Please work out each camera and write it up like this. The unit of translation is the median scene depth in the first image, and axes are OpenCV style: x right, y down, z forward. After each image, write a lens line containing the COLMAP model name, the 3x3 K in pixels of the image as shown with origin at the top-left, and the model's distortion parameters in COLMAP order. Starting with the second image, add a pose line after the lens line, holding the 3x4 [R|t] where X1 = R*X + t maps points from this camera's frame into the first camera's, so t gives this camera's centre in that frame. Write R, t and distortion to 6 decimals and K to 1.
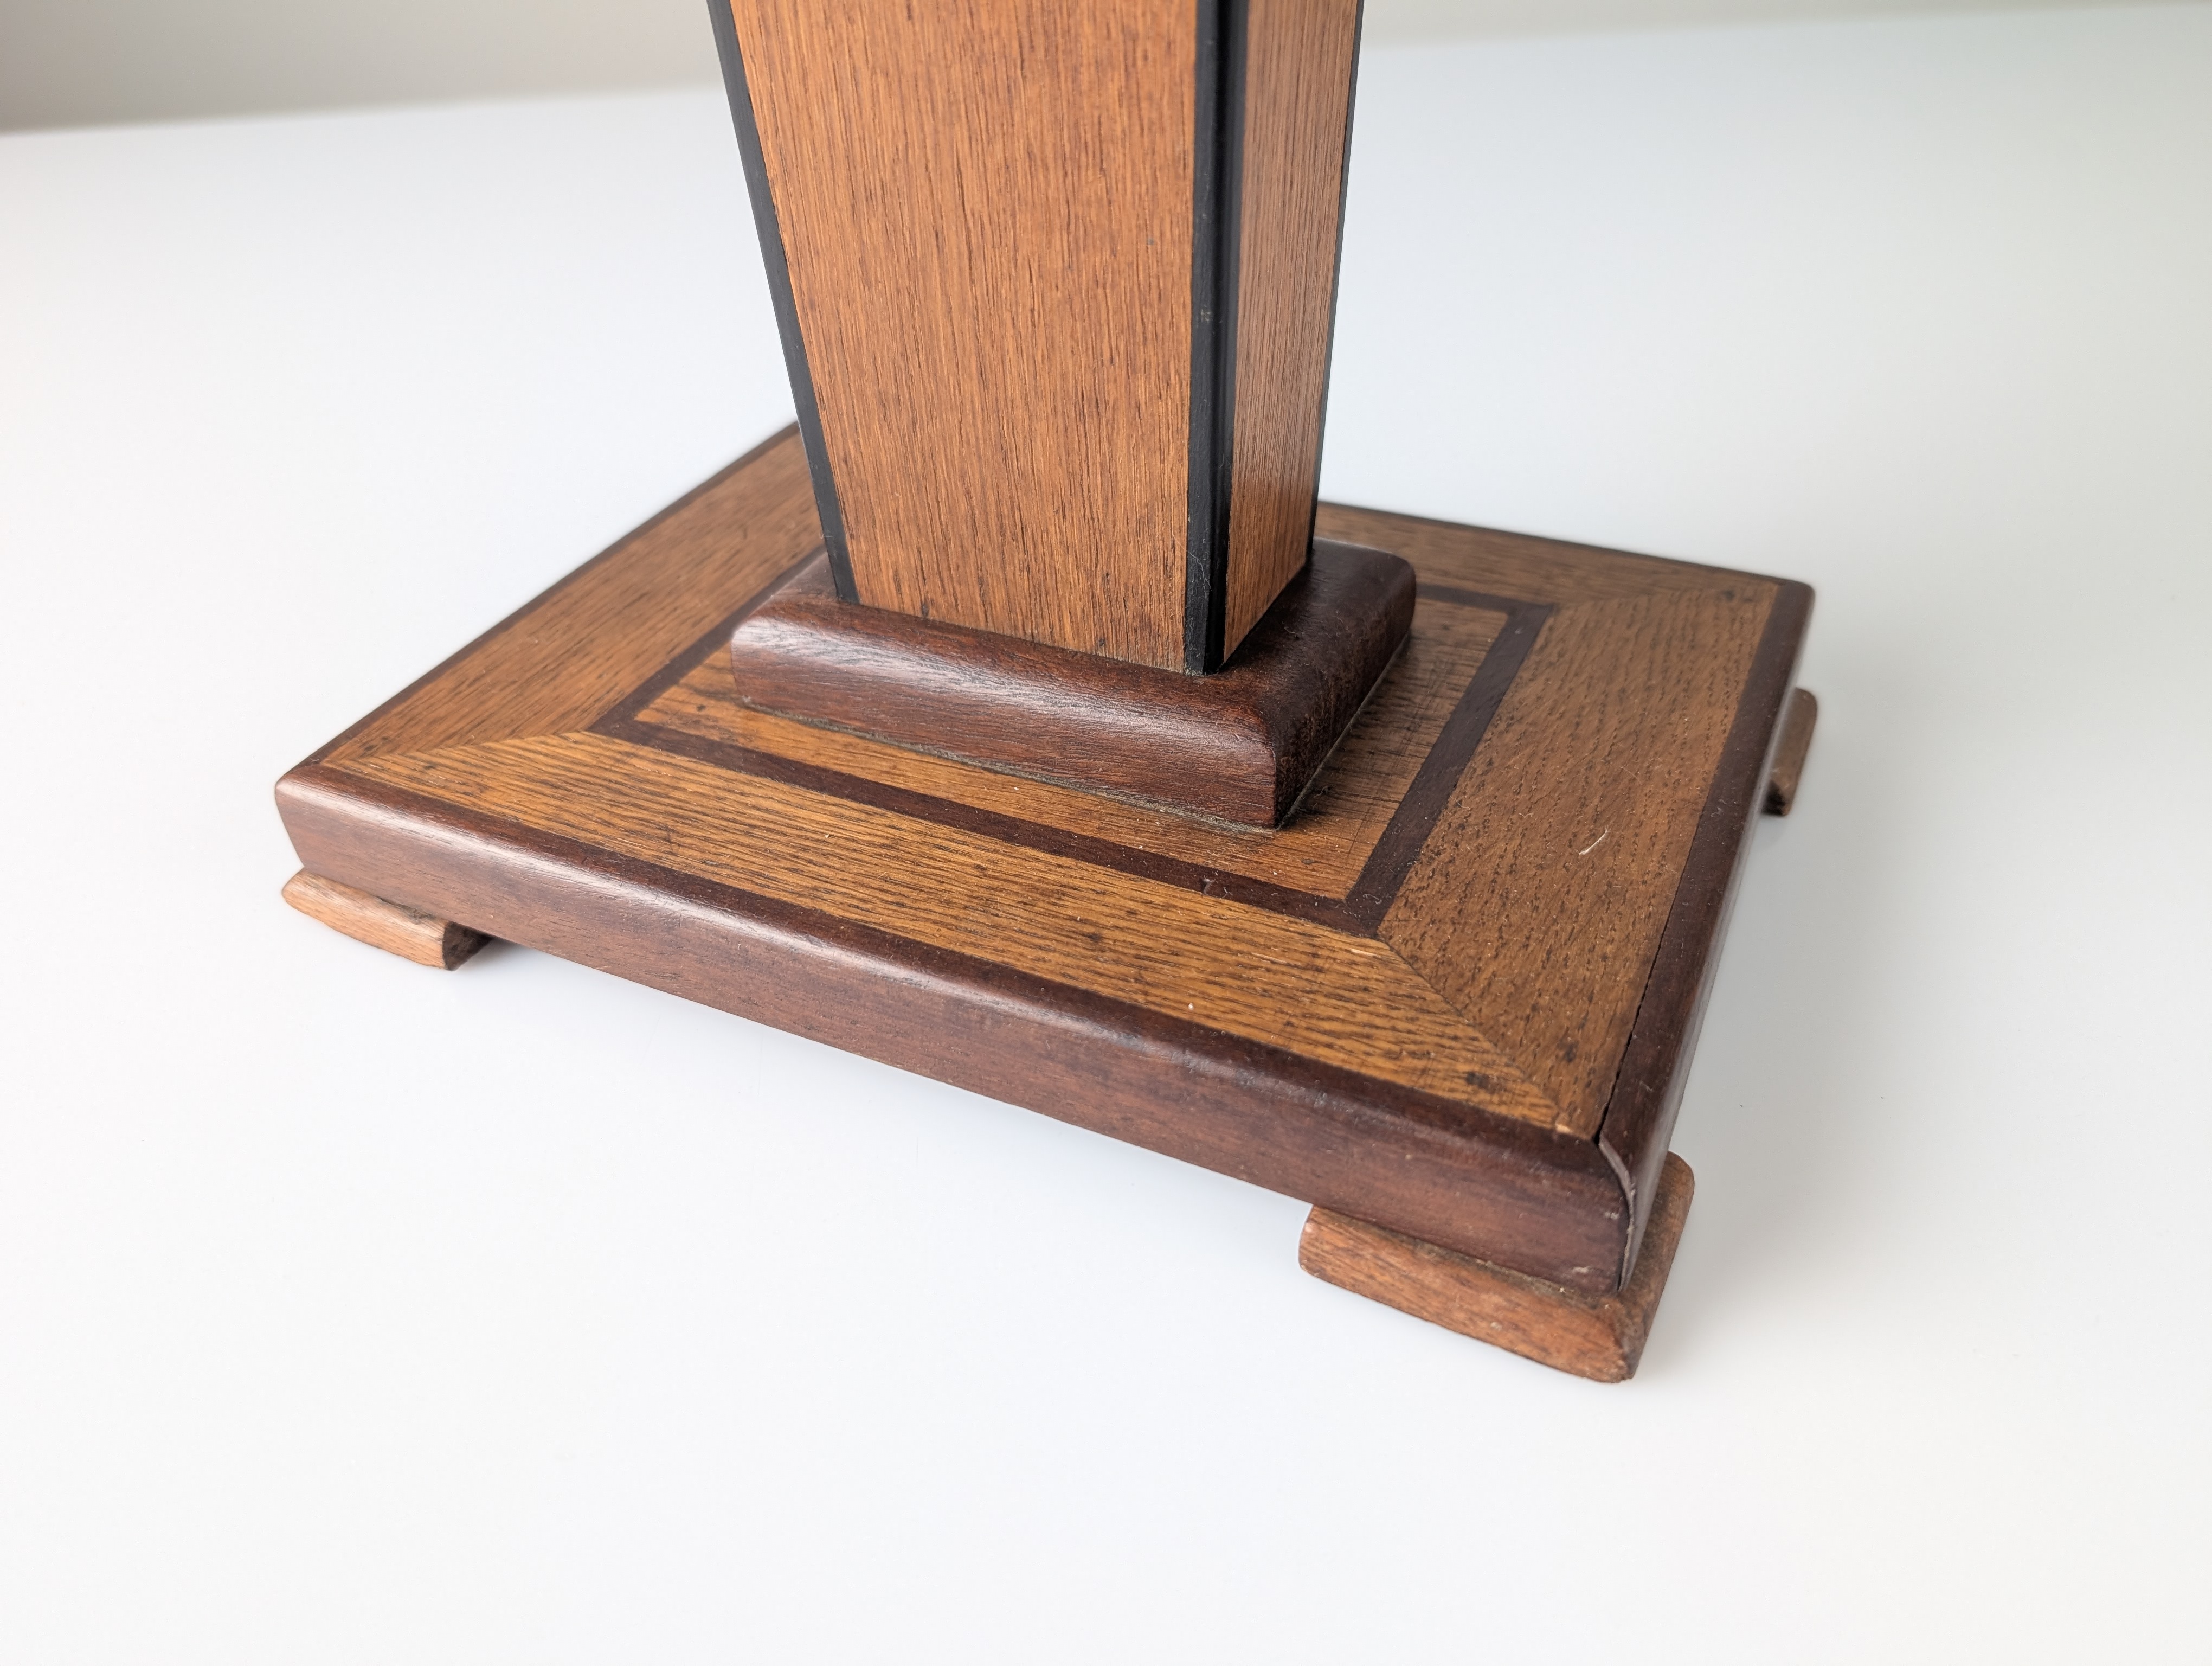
lens RADIAL K [[1670.9, 0, 1112.1], [0, 1670.9, 869.8], [0, 0, 1]] dist [0.003393, -0.091306]
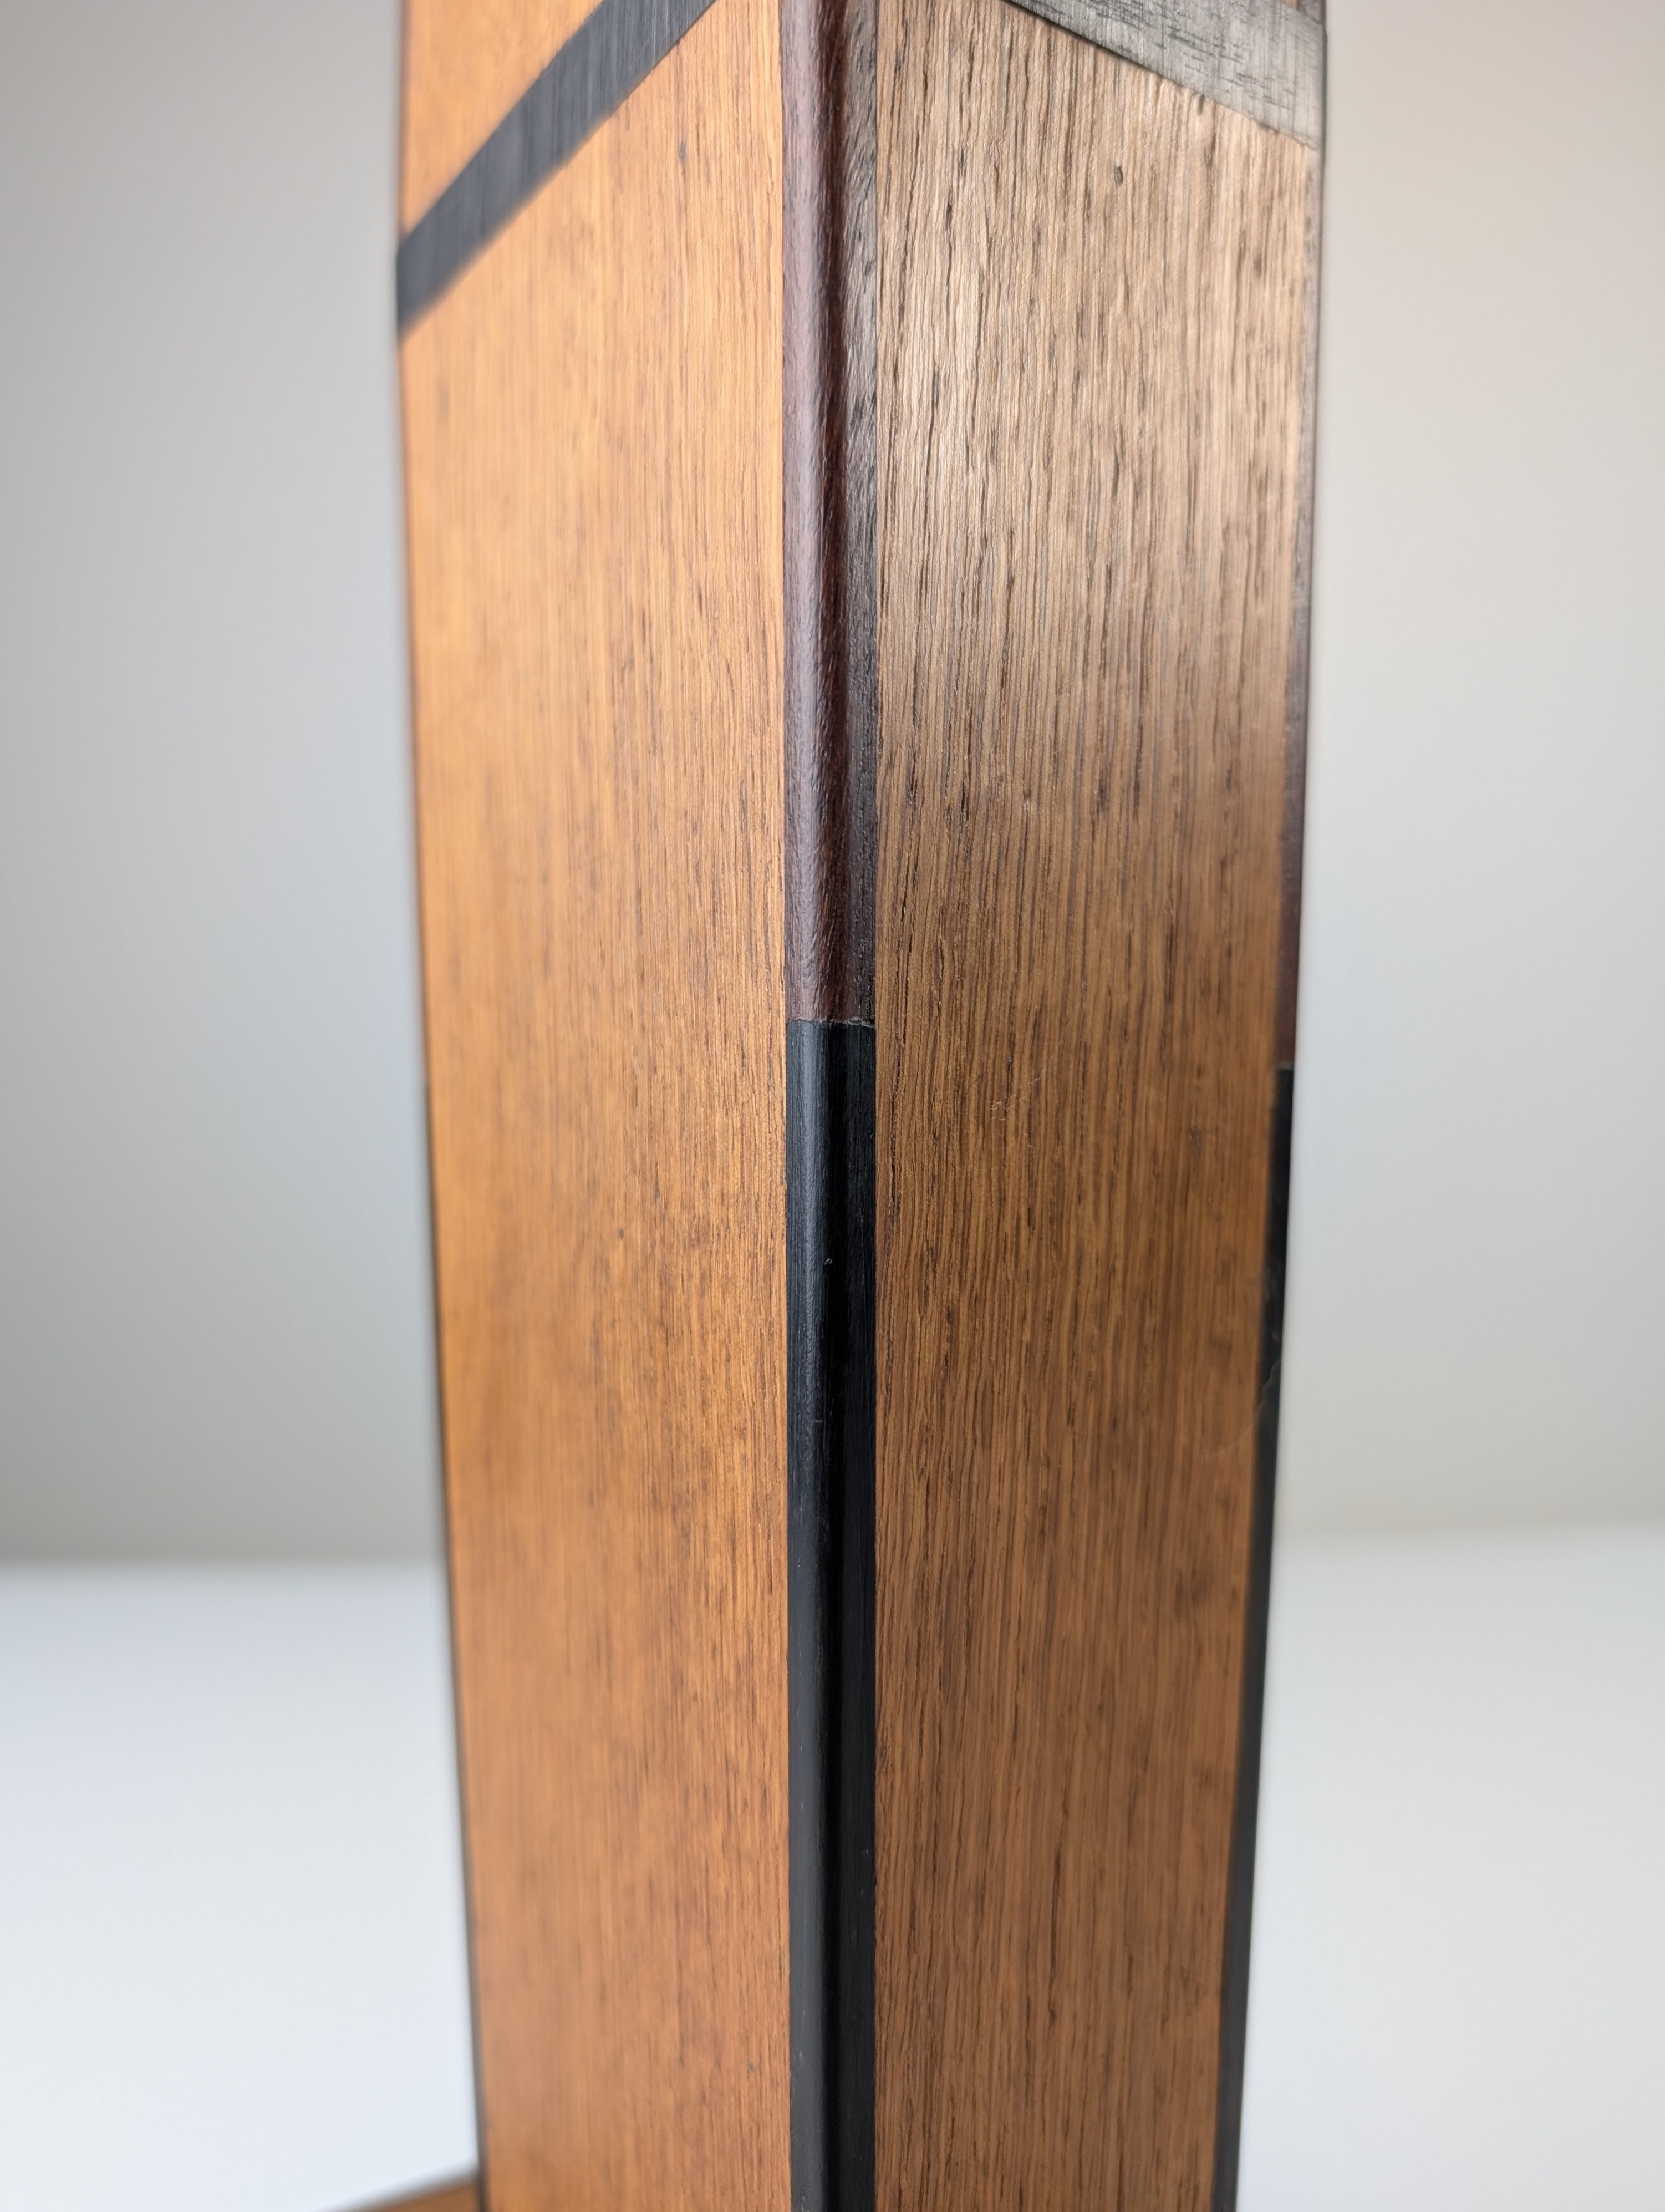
lens RADIAL K [[1766.3, 0, 831.2], [0, 1766.3, 1120.2], [0, 0, 1]] dist [-0.043194, -0.002163]
pose [[0.863807, 0.023334, -0.503283, 0.300726], [-0.333333, 0.775515, -0.536158, -0.249022], [0.377792, 0.630898, 0.677673, 0.266575]]
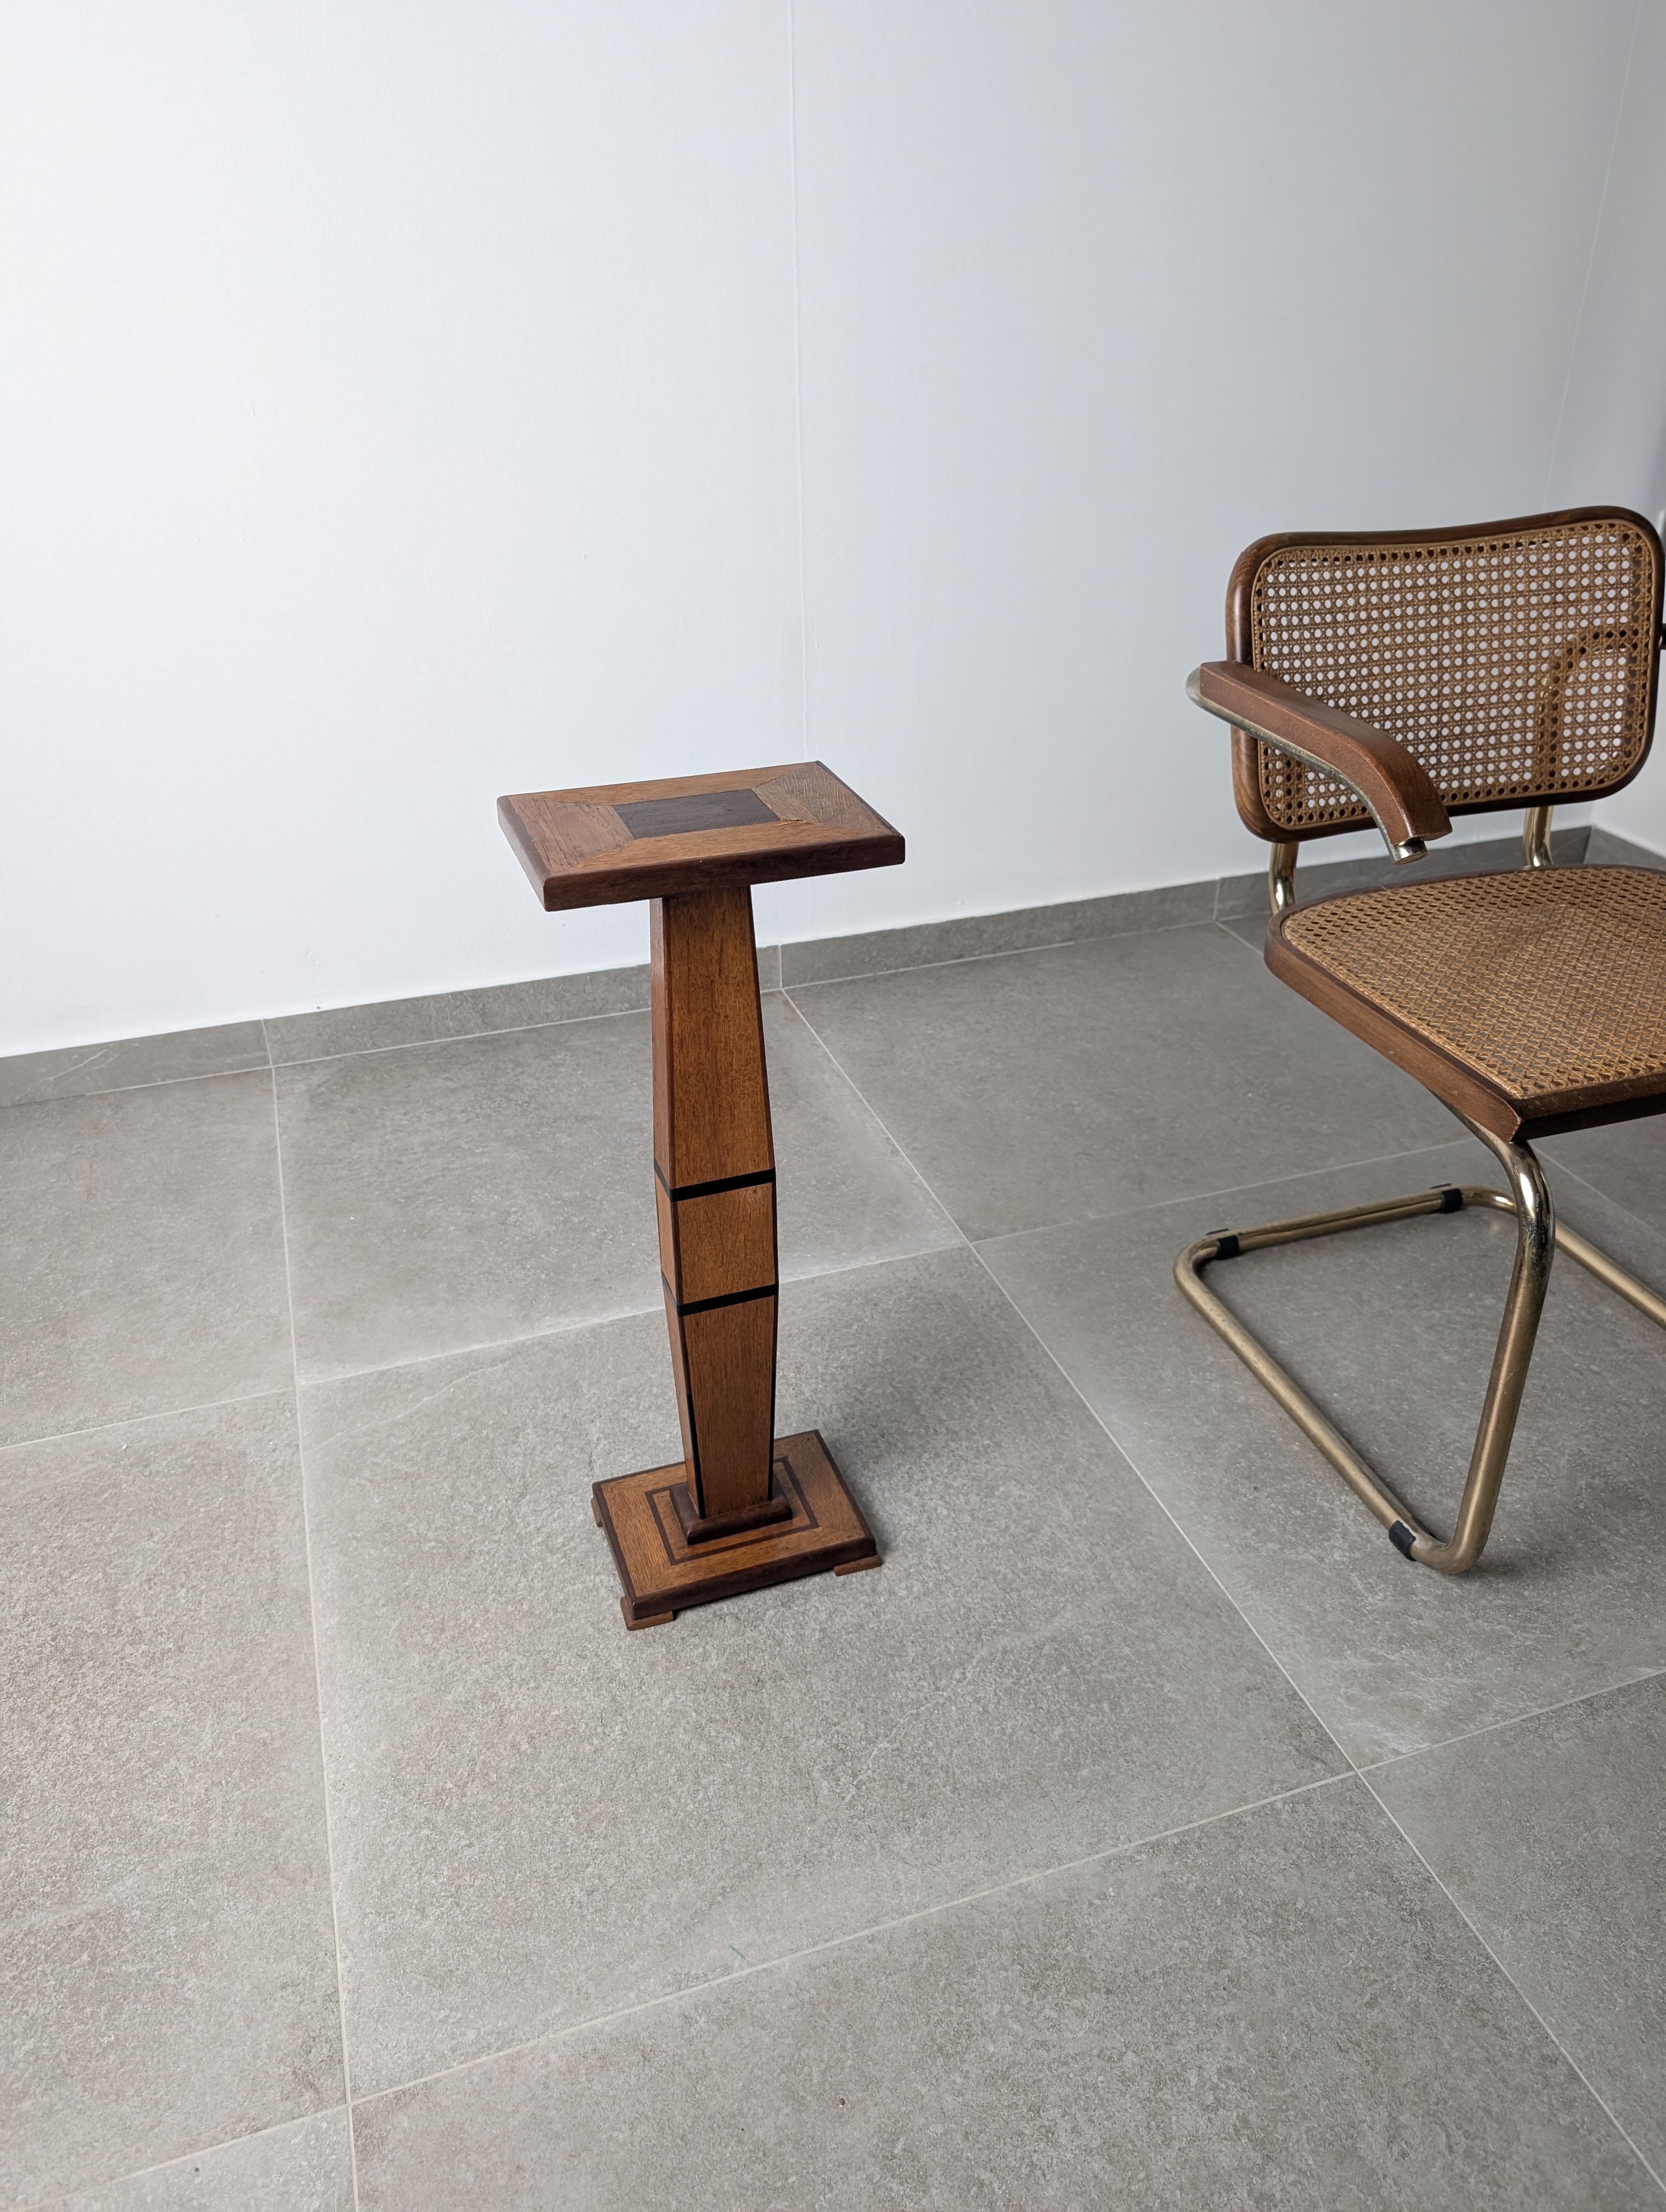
lens RADIAL K [[1614.5, 0, 814.4], [0, 1614.5, 1055.4], [0, 0, 1]] dist [0.006400, 0.002981]
pose [[0.712389, -0.296292, 0.636170, -2.911357], [0.419854, 0.906319, -0.048045, -1.168053], [-0.562338, 0.301325, 0.770052, -3.862490]]
